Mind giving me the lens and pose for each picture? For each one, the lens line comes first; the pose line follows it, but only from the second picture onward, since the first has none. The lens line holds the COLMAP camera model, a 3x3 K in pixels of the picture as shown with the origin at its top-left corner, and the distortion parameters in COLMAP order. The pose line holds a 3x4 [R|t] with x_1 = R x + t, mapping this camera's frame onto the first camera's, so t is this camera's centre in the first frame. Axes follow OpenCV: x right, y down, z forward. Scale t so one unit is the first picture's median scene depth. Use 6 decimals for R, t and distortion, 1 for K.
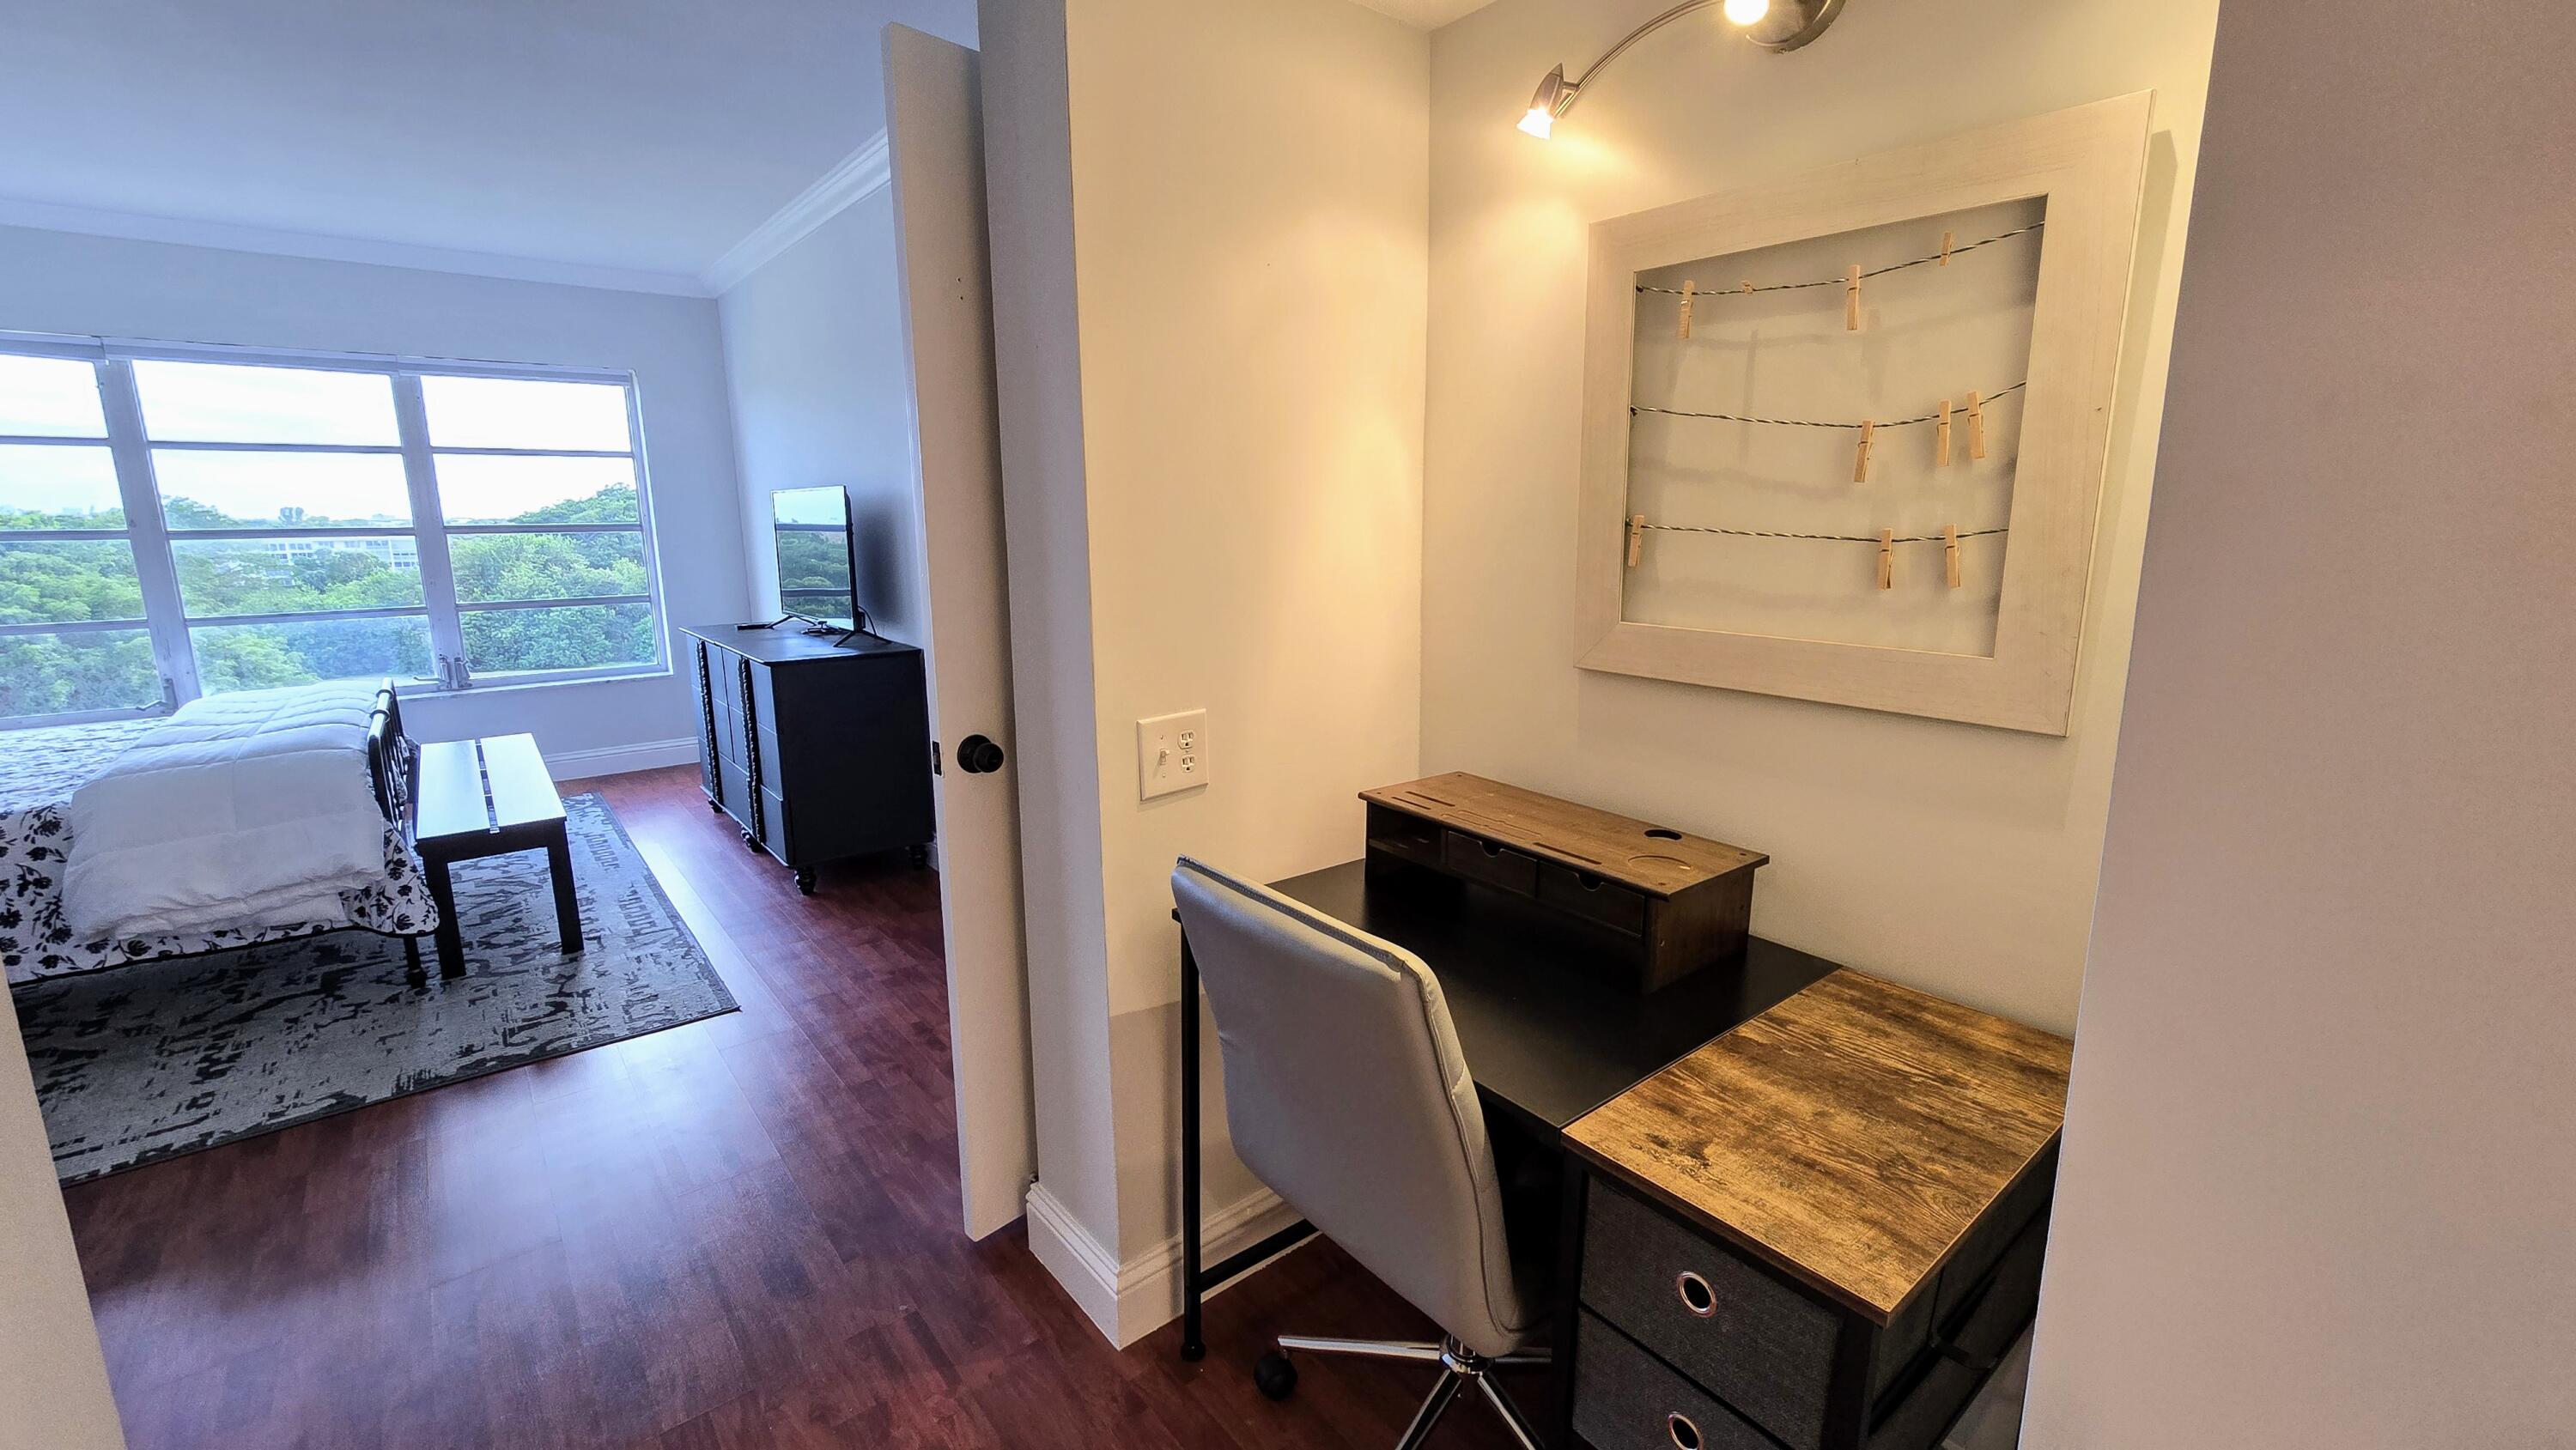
lens RADIAL K [[1061.9, 0, 1289.9], [0, 1061.9, 729.0], [0, 0, 1]] dist [-0.001999, -0.000660]
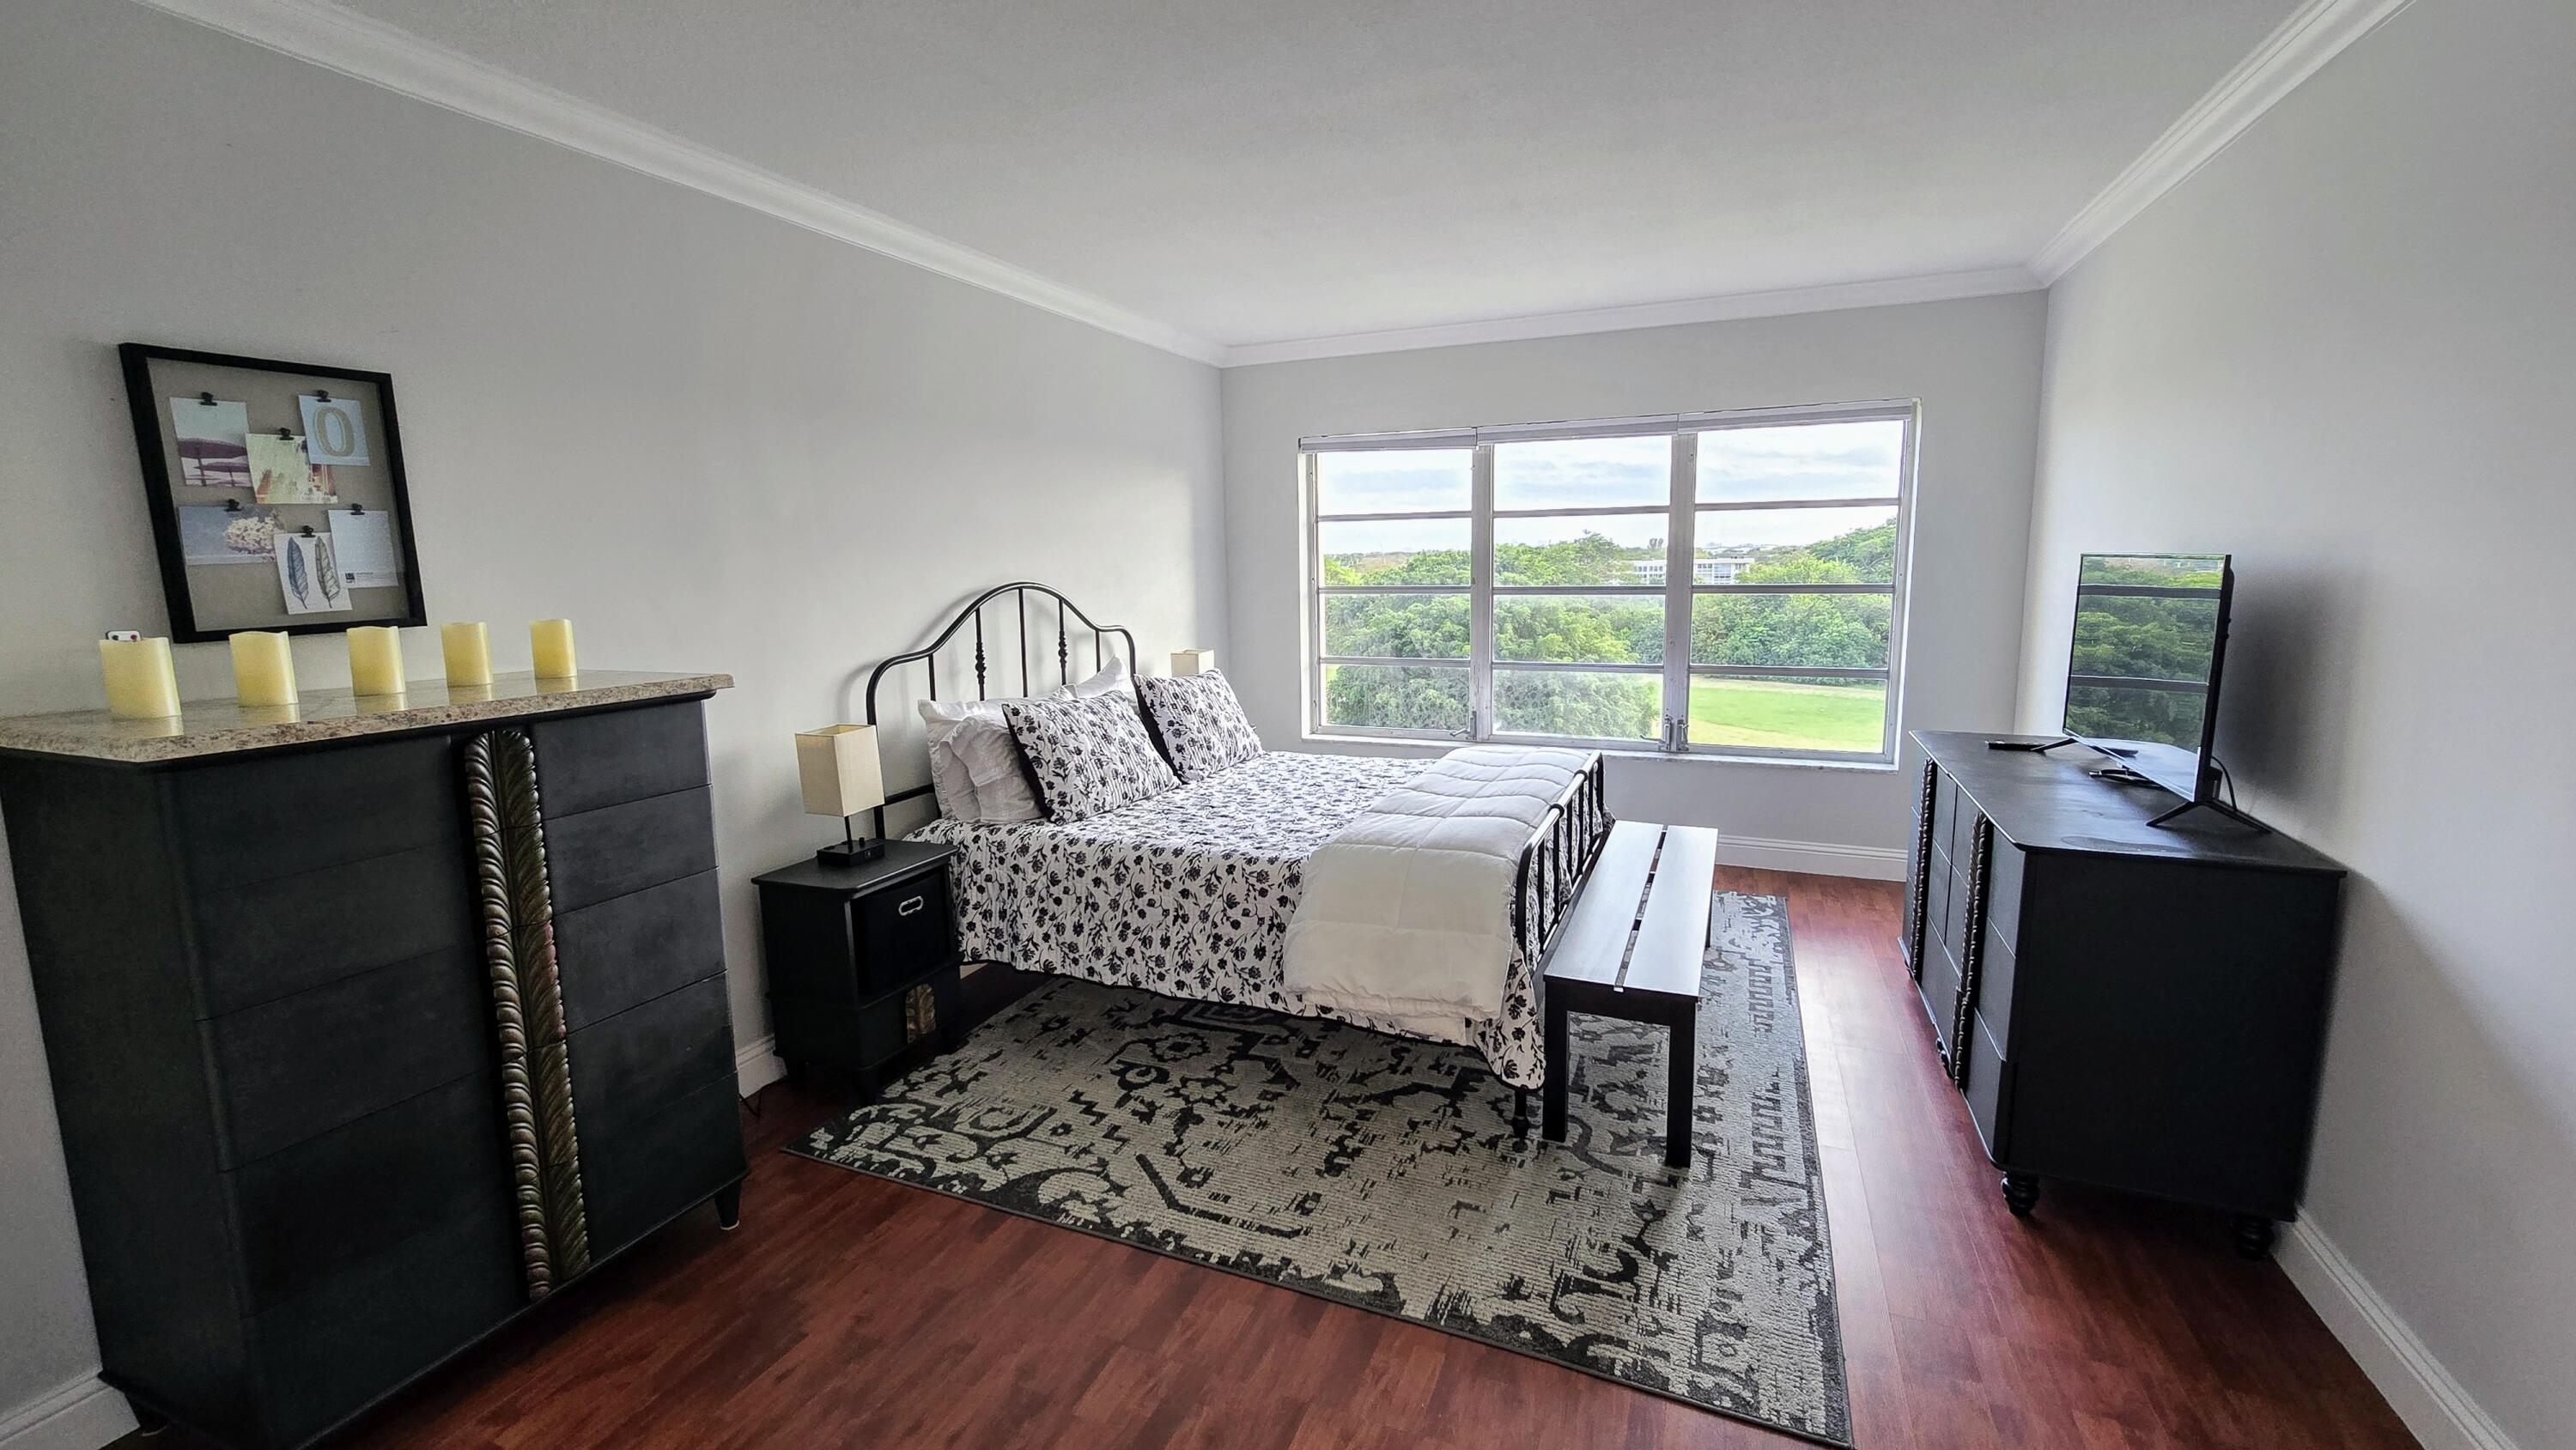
lens RADIAL K [[1061.9, 0, 1295.7], [0, 1061.9, 707.9], [0, 0, 1]] dist [-0.001999, -0.000660]
pose [[0.480469, 0.123241, -0.868309, -0.186835], [-0.159026, 0.985907, 0.051937, -0.117109], [0.862473, 0.113130, 0.493296, 0.355741]]
